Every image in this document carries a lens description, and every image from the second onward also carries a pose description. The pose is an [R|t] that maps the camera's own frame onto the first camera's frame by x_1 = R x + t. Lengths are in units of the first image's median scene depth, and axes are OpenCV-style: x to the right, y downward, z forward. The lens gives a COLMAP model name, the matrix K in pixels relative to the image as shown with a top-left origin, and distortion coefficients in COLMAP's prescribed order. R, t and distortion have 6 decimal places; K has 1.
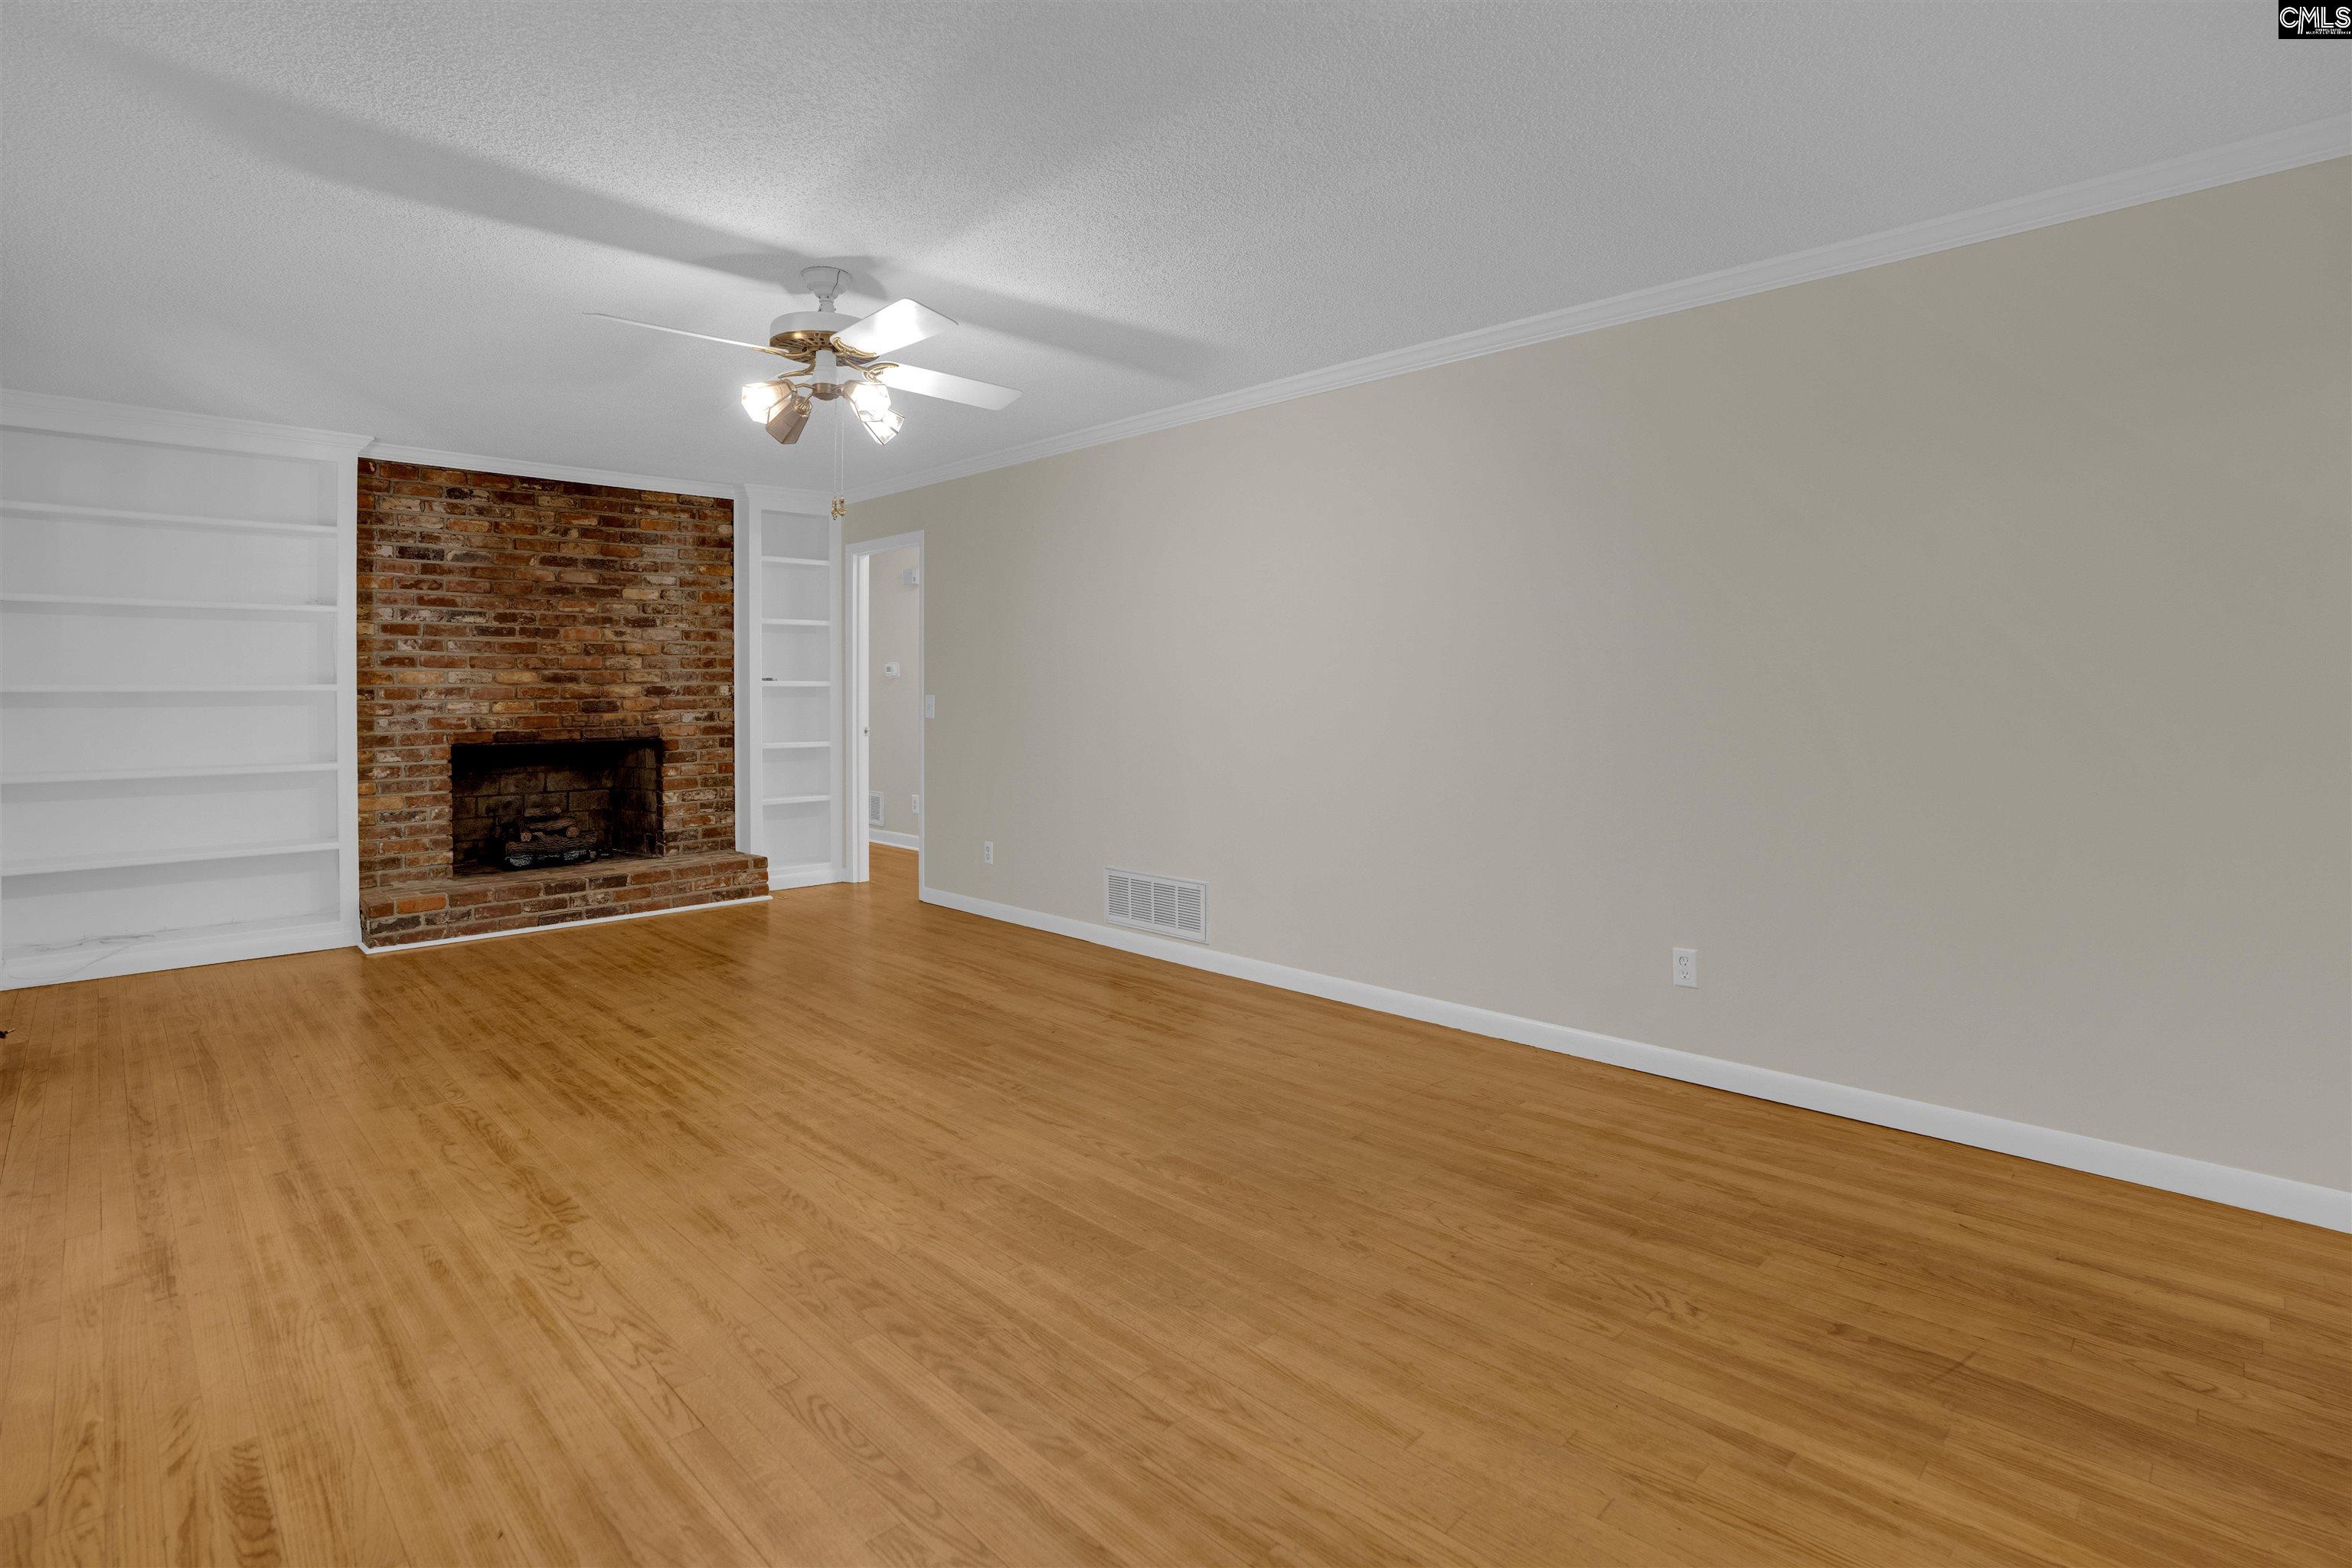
lens RADIAL K [[1130.4, 0, 1175.5], [0, 1130.4, 680.2], [0, 0, 1]] dist [-0.036690, -0.000046]
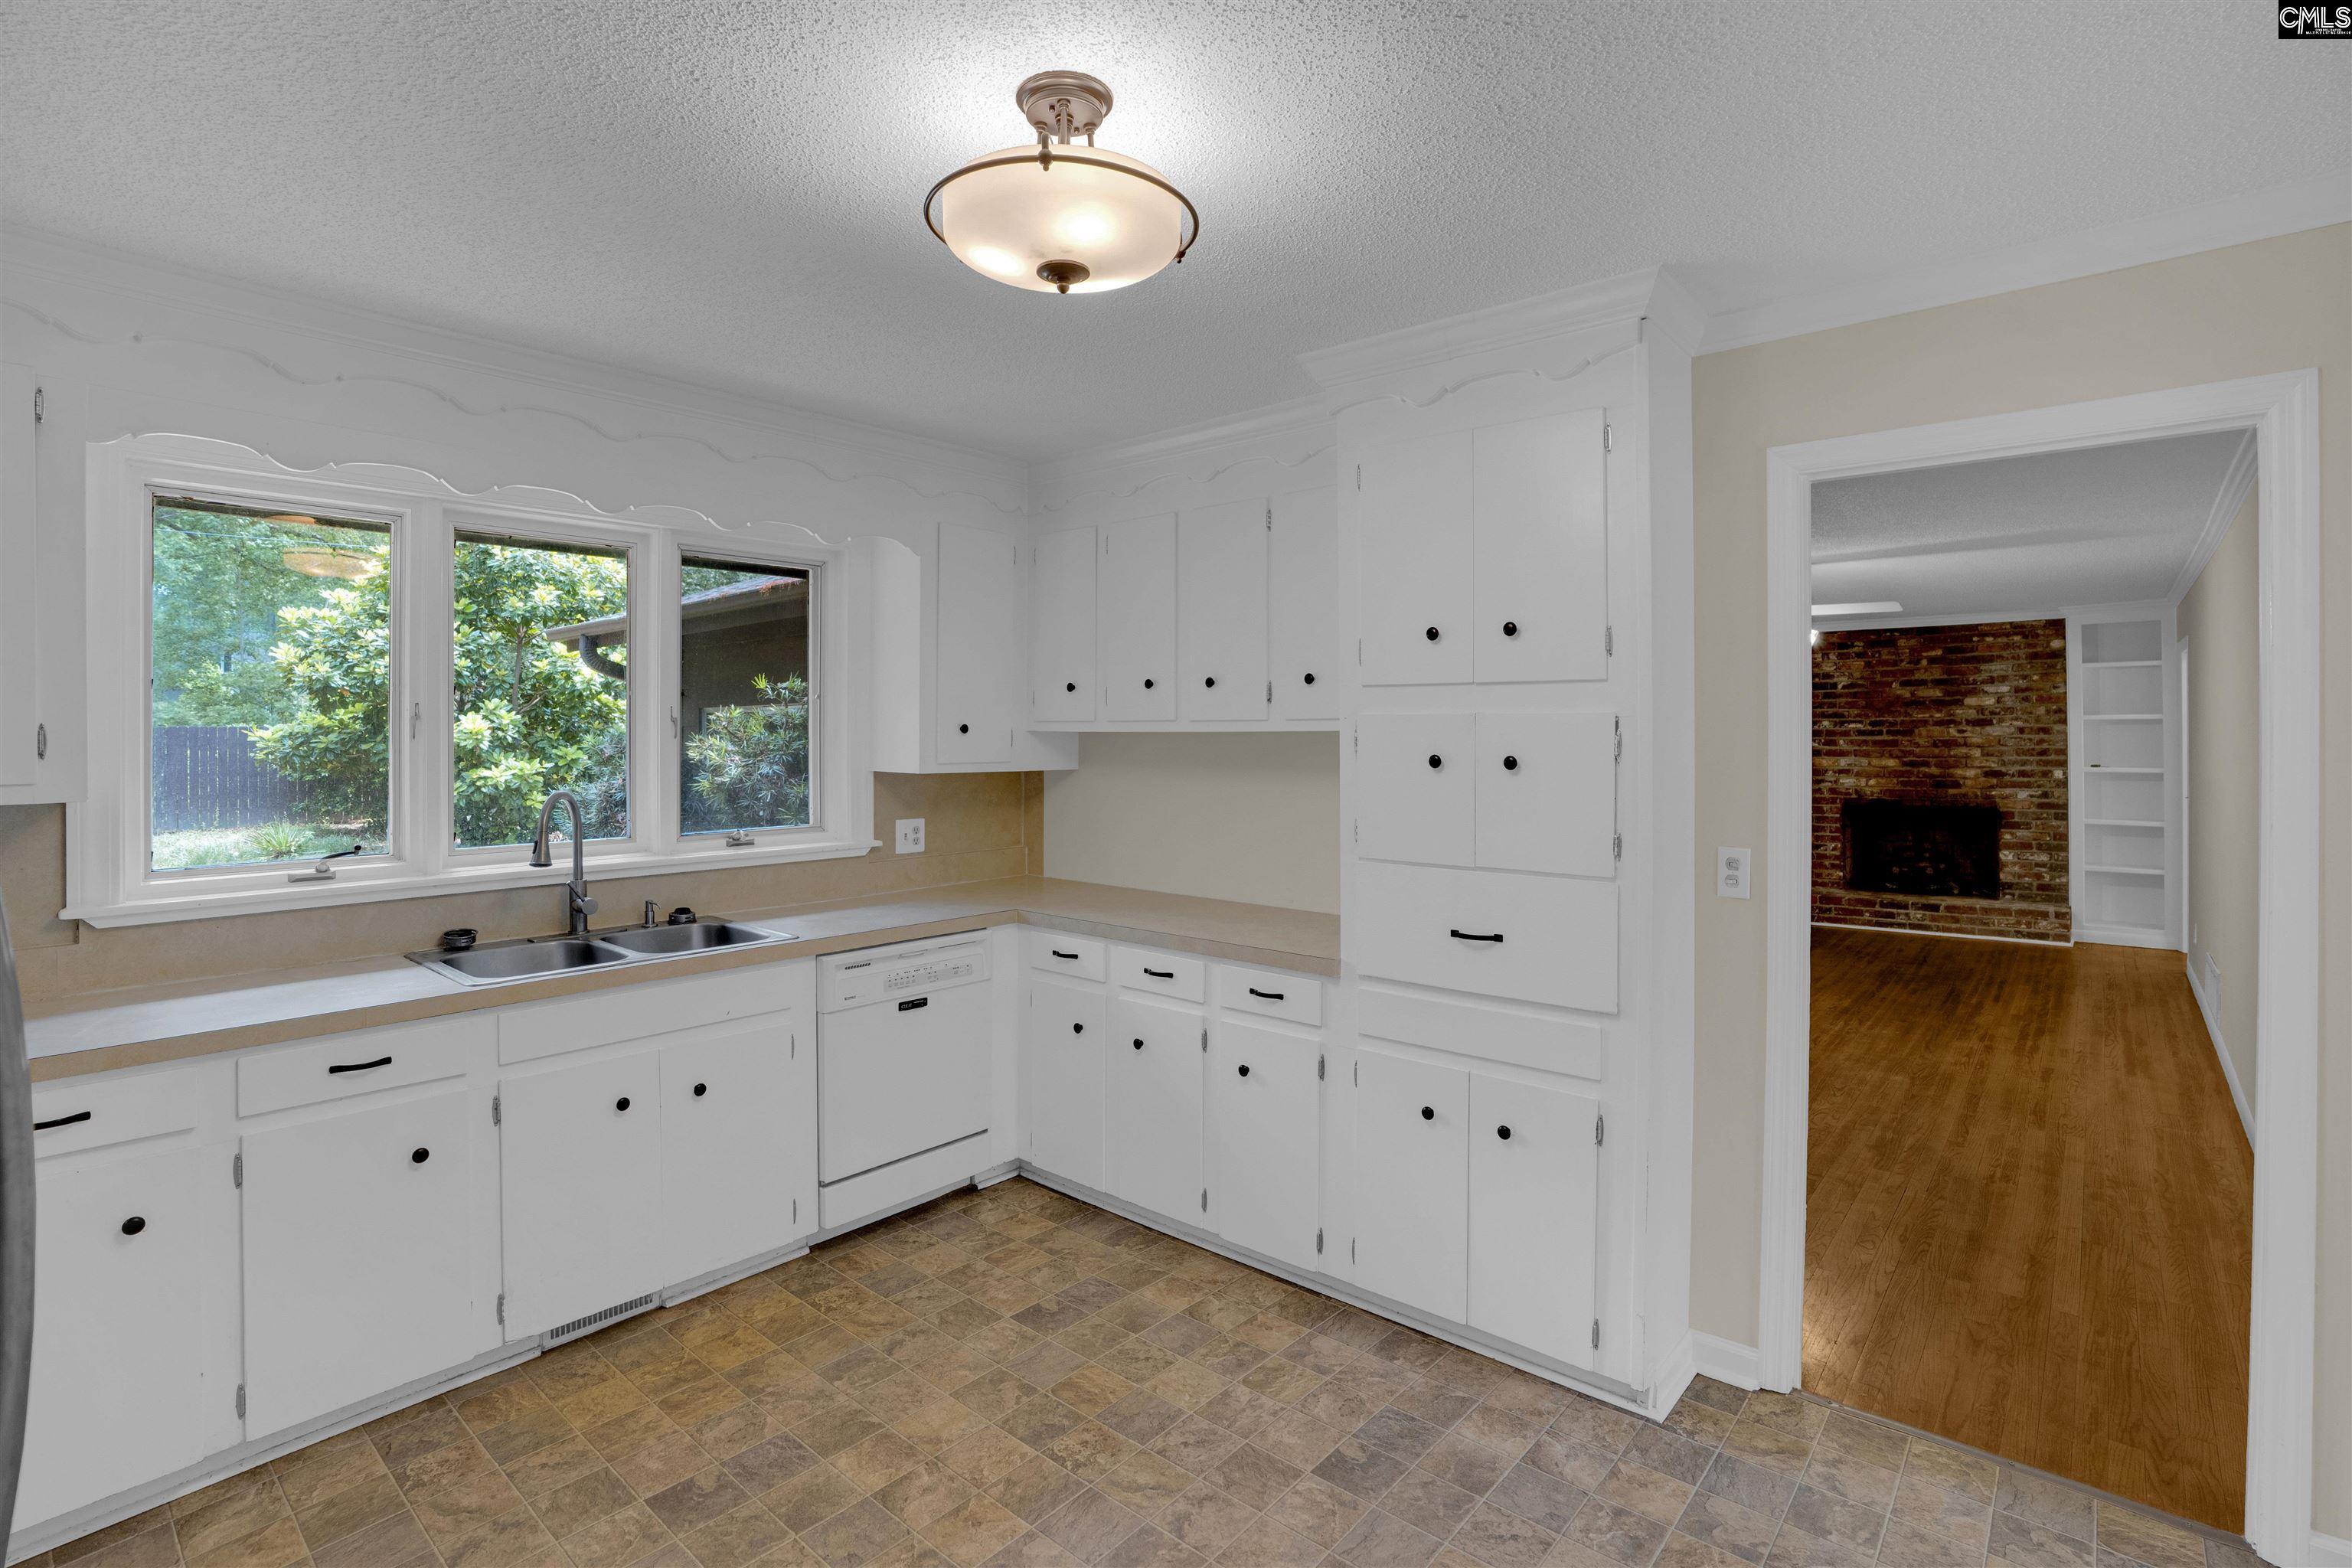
lens RADIAL K [[1111.8, 0, 1174.6], [0, 1111.8, 756.2], [0, 0, 1]] dist [0.000048, 0.000001]
pose [[0.081843, 0.019397, -0.996456, 0.776099], [0.018063, 0.999618, 0.020942, -0.056567], [0.996482, -0.019713, 0.081461, -0.070254]]
